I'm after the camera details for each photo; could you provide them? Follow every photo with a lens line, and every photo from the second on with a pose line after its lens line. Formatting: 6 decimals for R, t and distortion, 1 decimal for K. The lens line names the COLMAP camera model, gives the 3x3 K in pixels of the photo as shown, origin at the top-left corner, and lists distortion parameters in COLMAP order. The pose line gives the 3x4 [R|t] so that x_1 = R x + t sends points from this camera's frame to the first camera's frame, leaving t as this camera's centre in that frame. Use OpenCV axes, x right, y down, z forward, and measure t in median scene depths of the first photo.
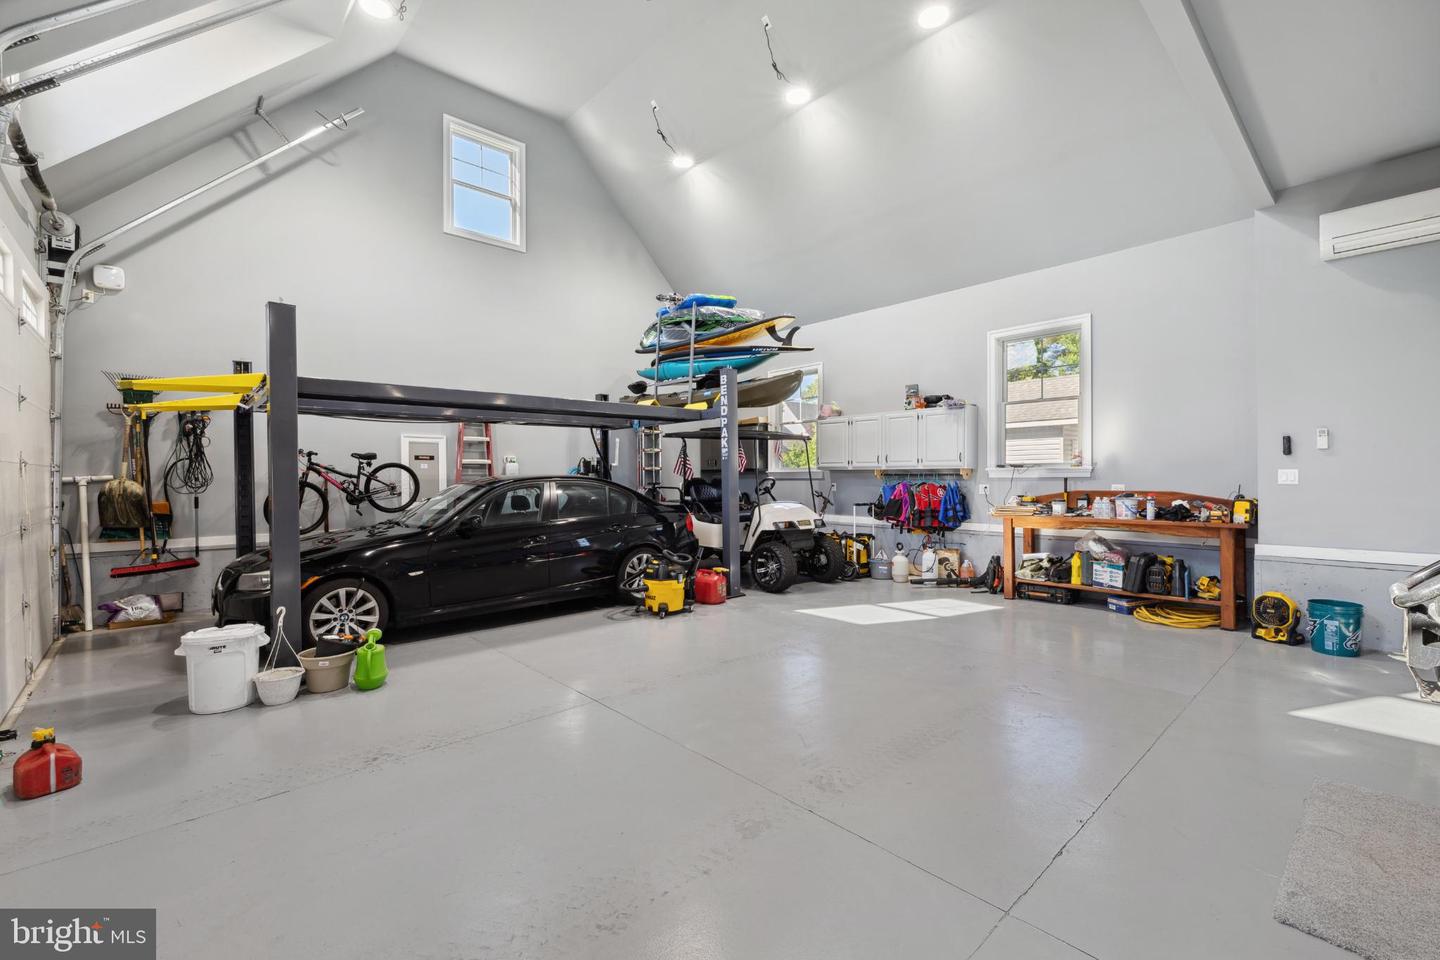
lens RADIAL K [[615.6, 0, 708.2], [0, 615.6, 473.0], [0, 0, 1]] dist [-0.000599, -0.000022]
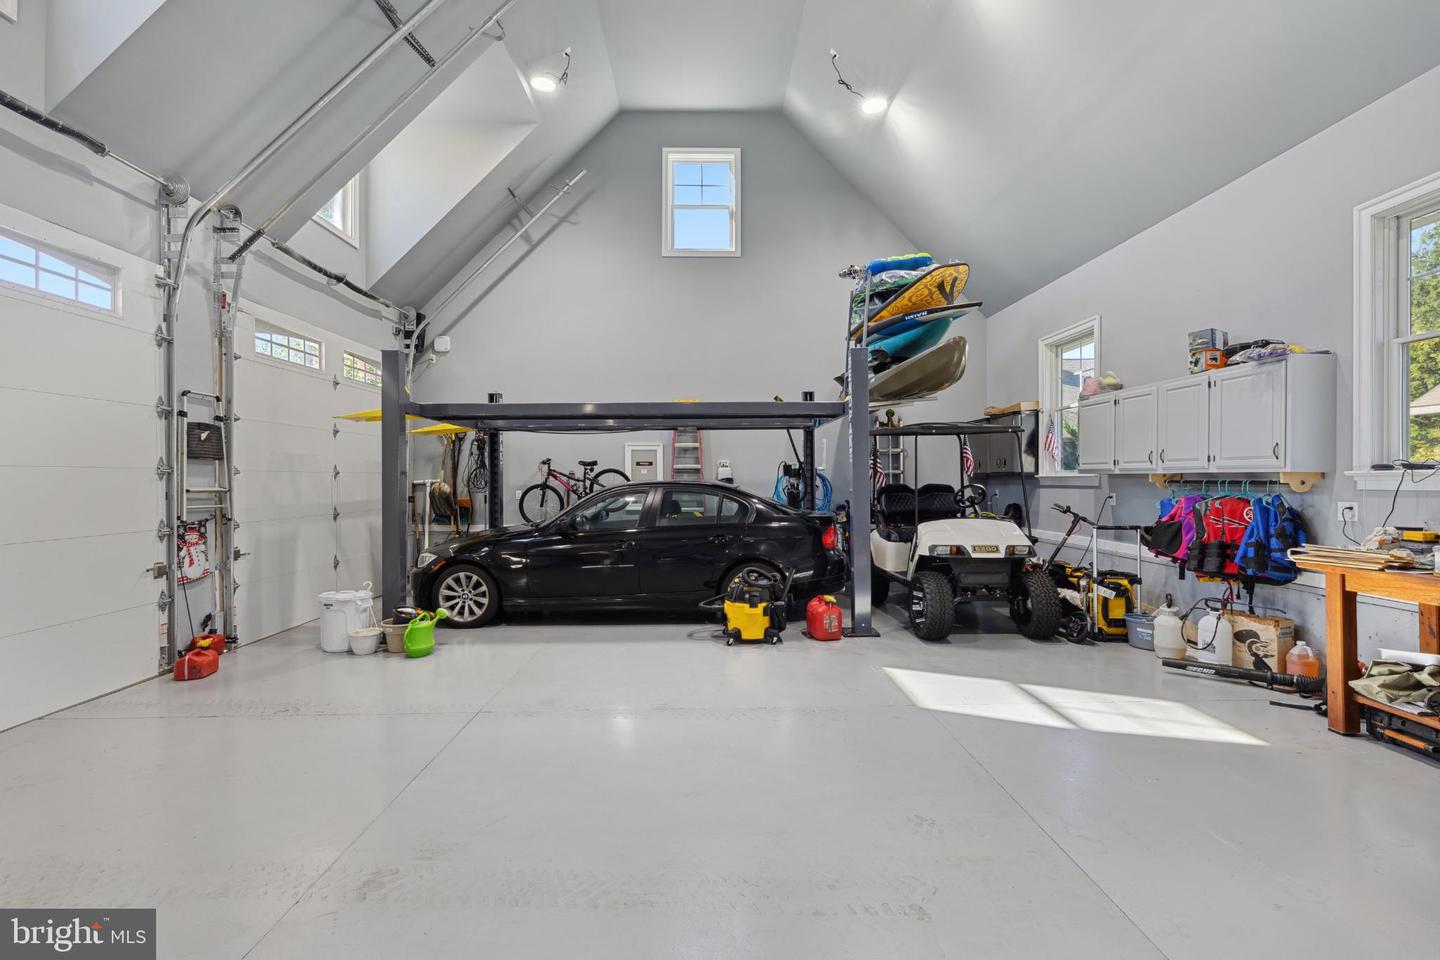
lens RADIAL K [[615.6, 0, 708.2], [0, 615.6, 473.0], [0, 0, 1]] dist [-0.000599, -0.000022]
pose [[0.756191, -0.002817, -0.654344, 0.367158], [0.000755, 0.999994, -0.003433, -0.004404], [0.654350, 0.002102, 0.756189, 0.245388]]
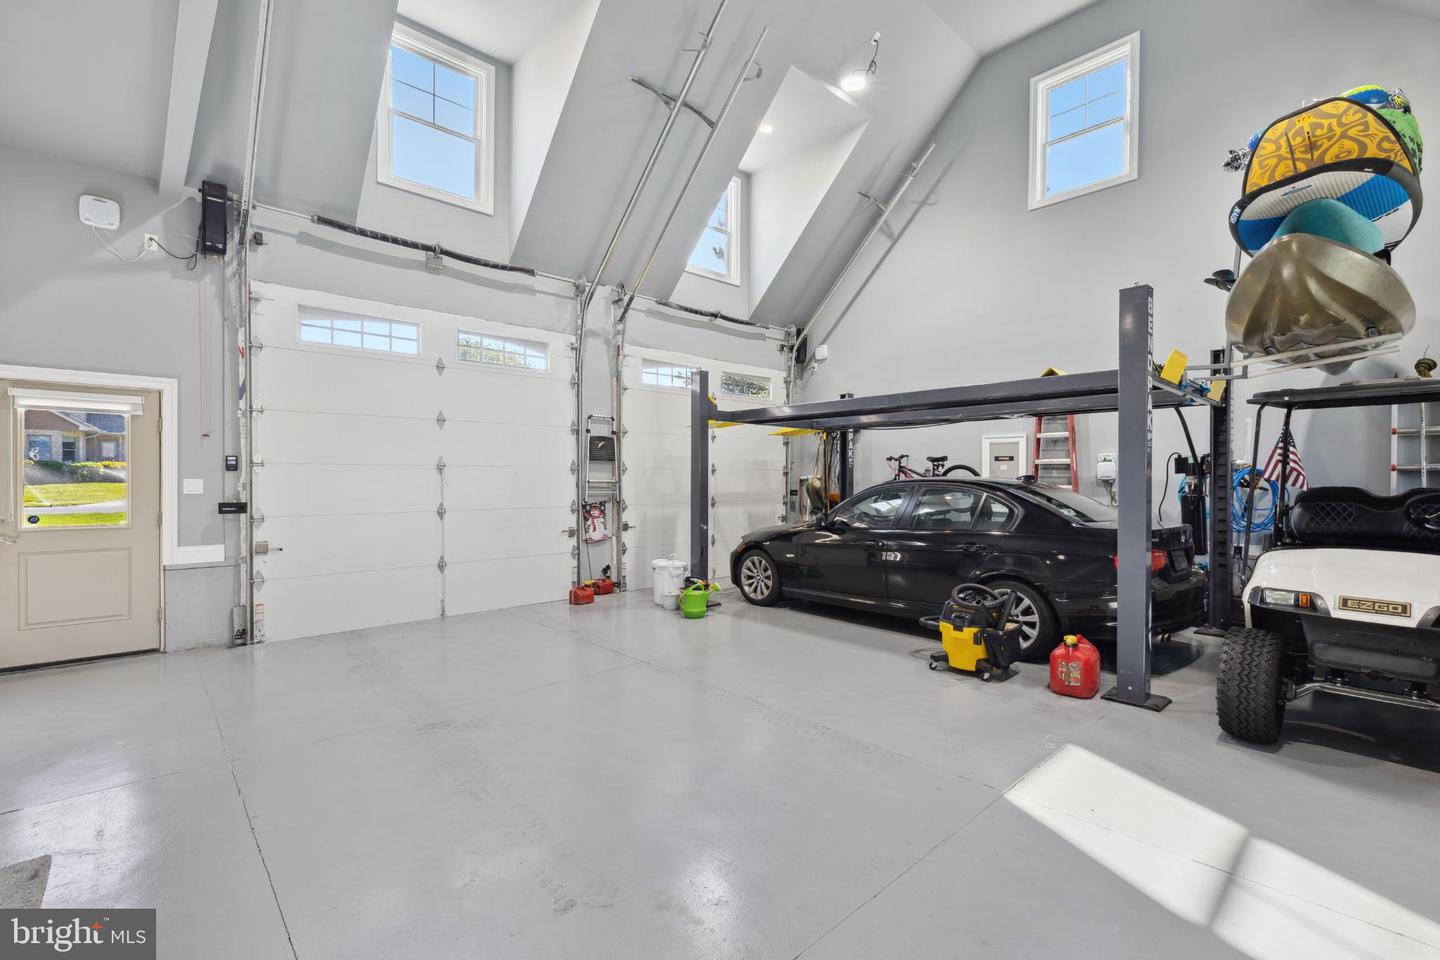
lens RADIAL K [[626.5, 0, 720.0], [0, 626.5, 480.0], [0, 0, 1]] dist [0.000082, 0.000123]
pose [[0.021776, 0.013532, -0.999671, 0.527756], [-0.000591, 0.999908, 0.013522, -0.004512], [0.999763, 0.000296, 0.021782, 0.557500]]
